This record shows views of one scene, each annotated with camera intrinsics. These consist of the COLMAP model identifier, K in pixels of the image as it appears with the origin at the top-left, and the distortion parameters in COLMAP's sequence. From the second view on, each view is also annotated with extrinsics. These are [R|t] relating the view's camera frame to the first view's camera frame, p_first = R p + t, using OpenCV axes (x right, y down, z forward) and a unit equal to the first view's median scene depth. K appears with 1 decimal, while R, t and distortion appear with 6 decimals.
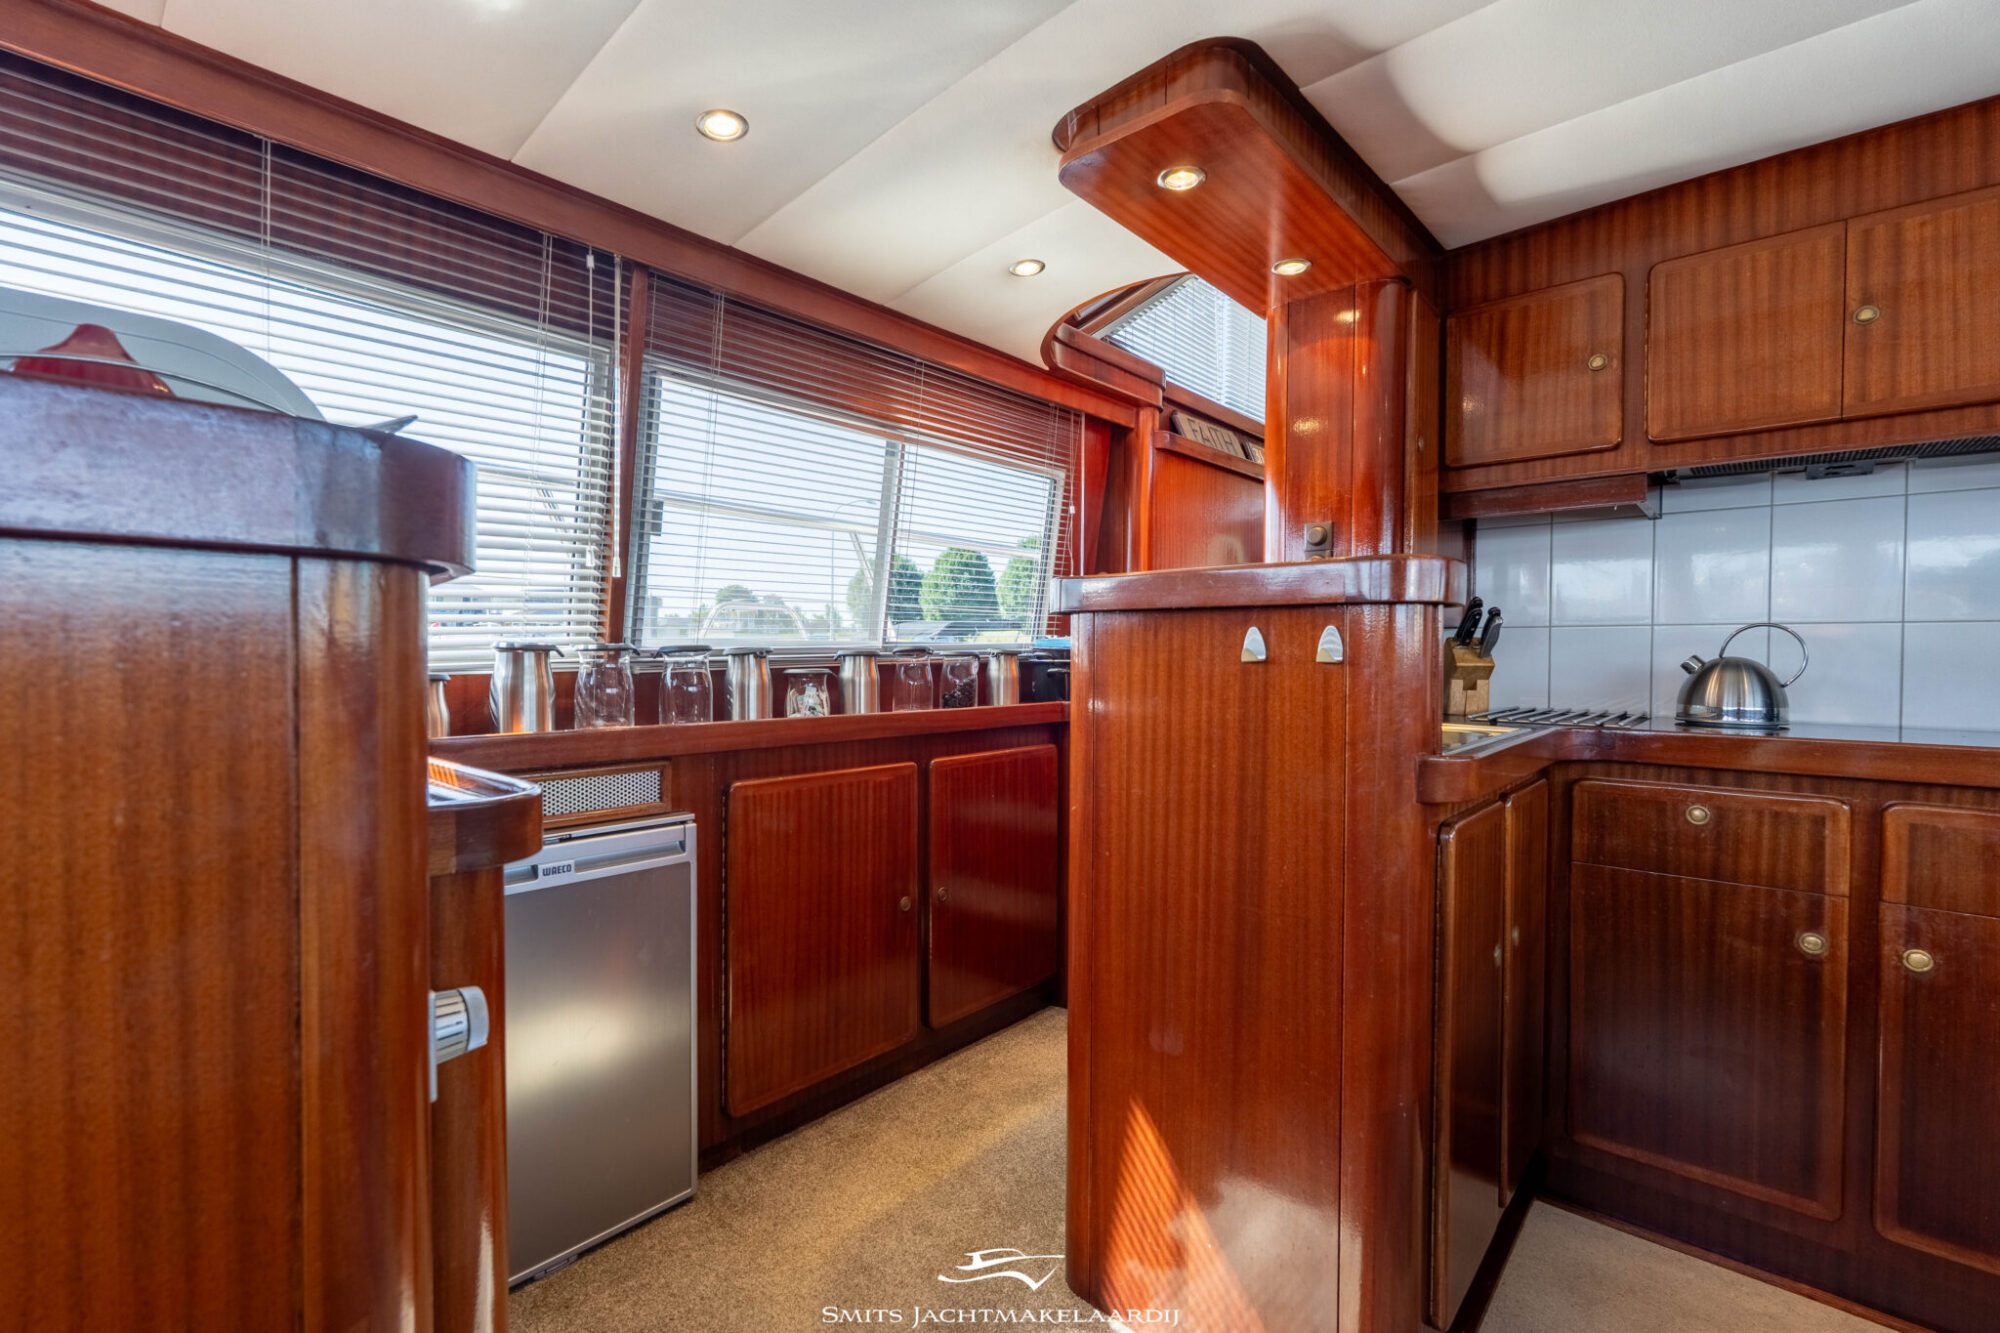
lens RADIAL K [[878.9, 0, 1000.0], [0, 878.9, 666.5], [0, 0, 1]] dist [-0.003499, 0.000373]
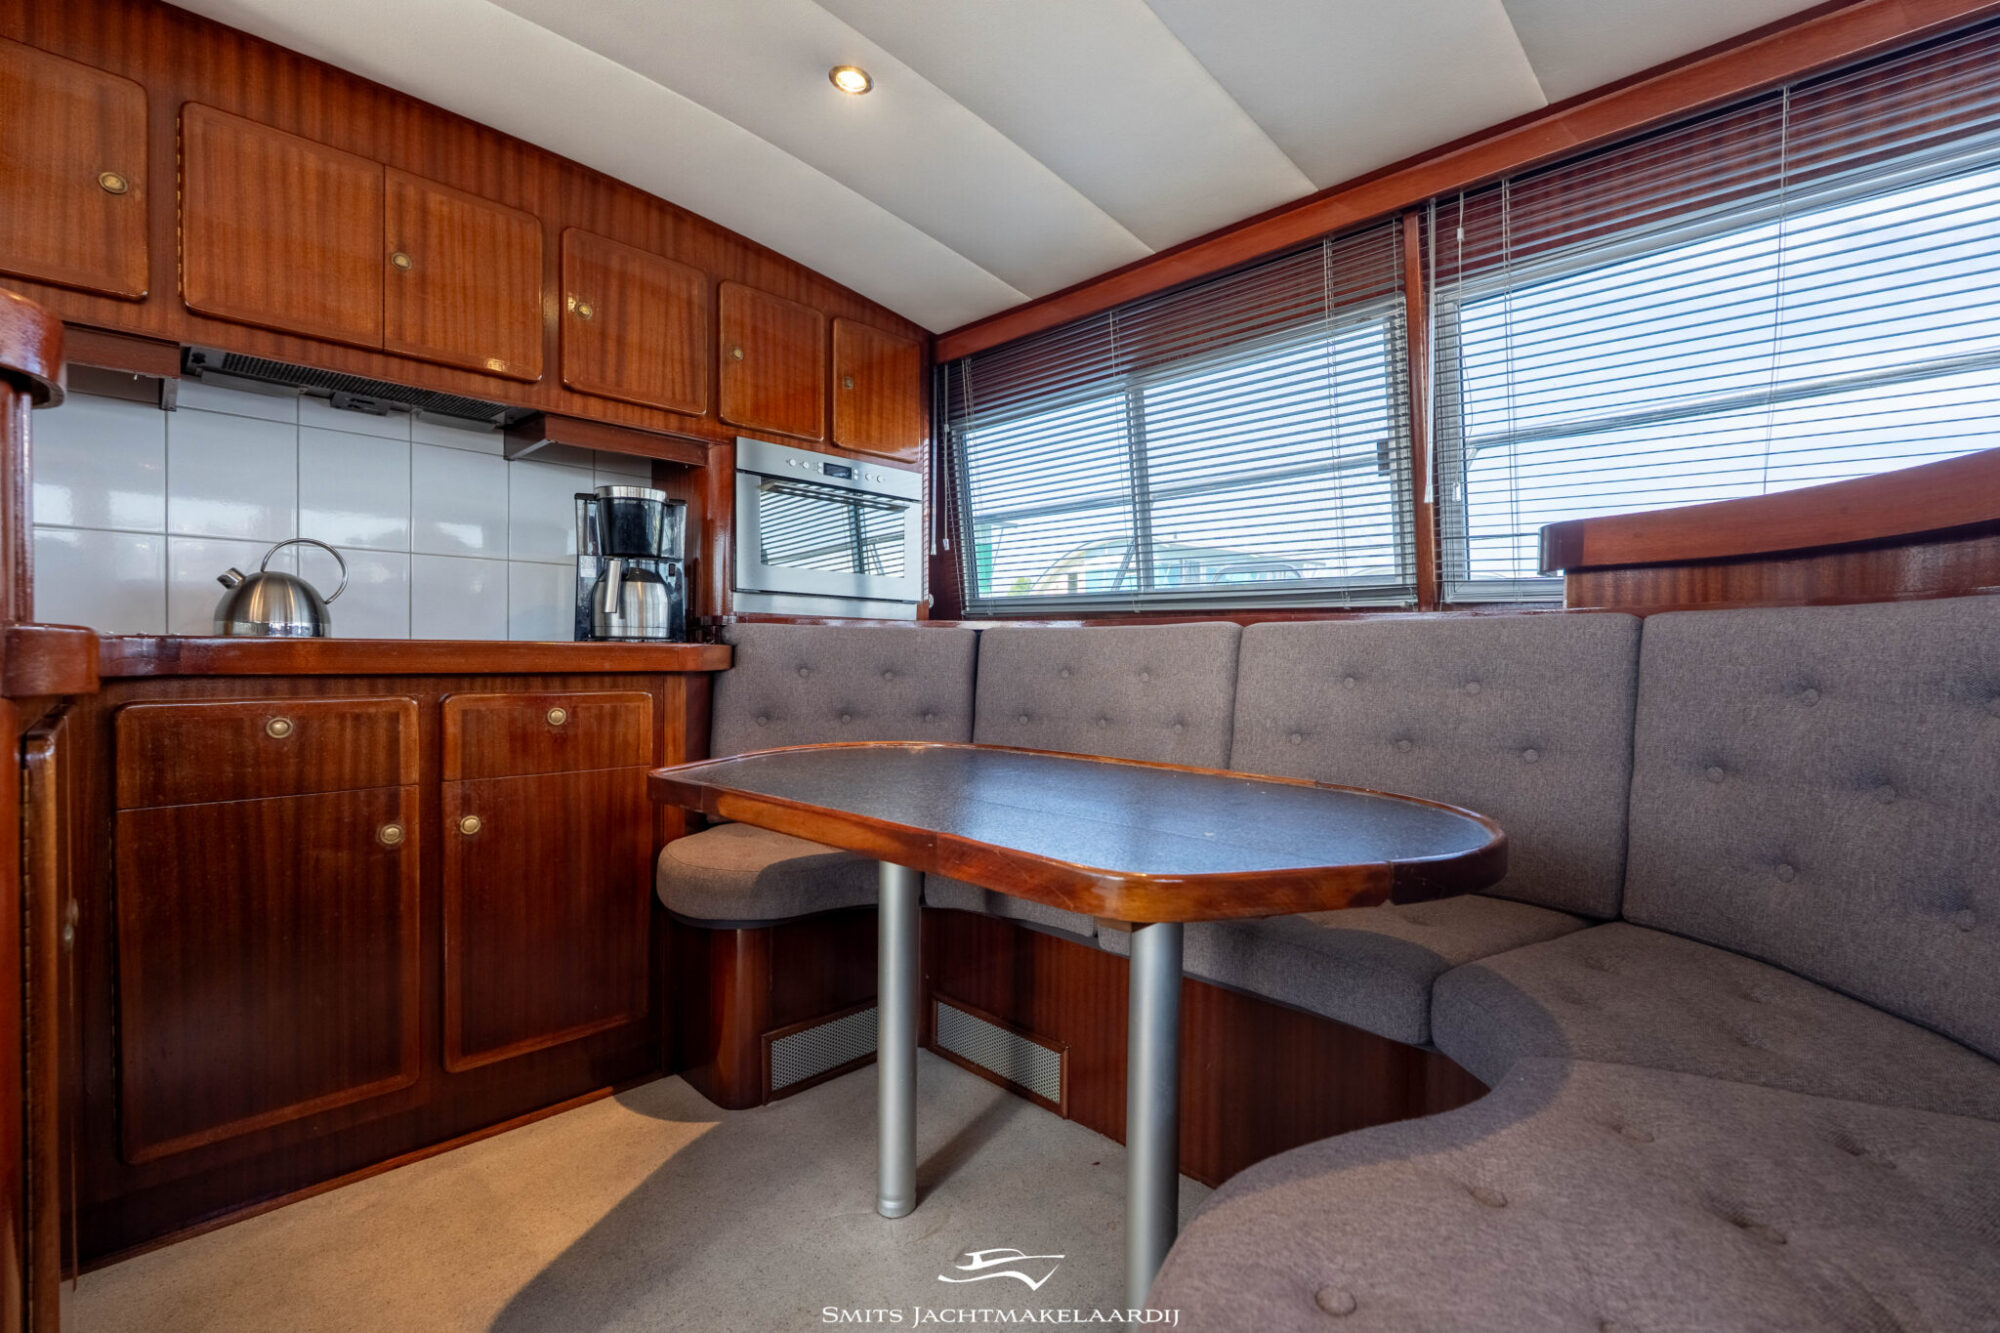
lens RADIAL K [[879.7, 0, 995.9], [0, 879.7, 667.2], [0, 0, 1]] dist [-0.000650, 0.000038]
pose [[0.065748, -0.019733, 0.997641, -0.067531], [0.006465, 0.999792, 0.019350, 0.084484], [-0.997815, 0.005177, 0.065862, 0.172371]]
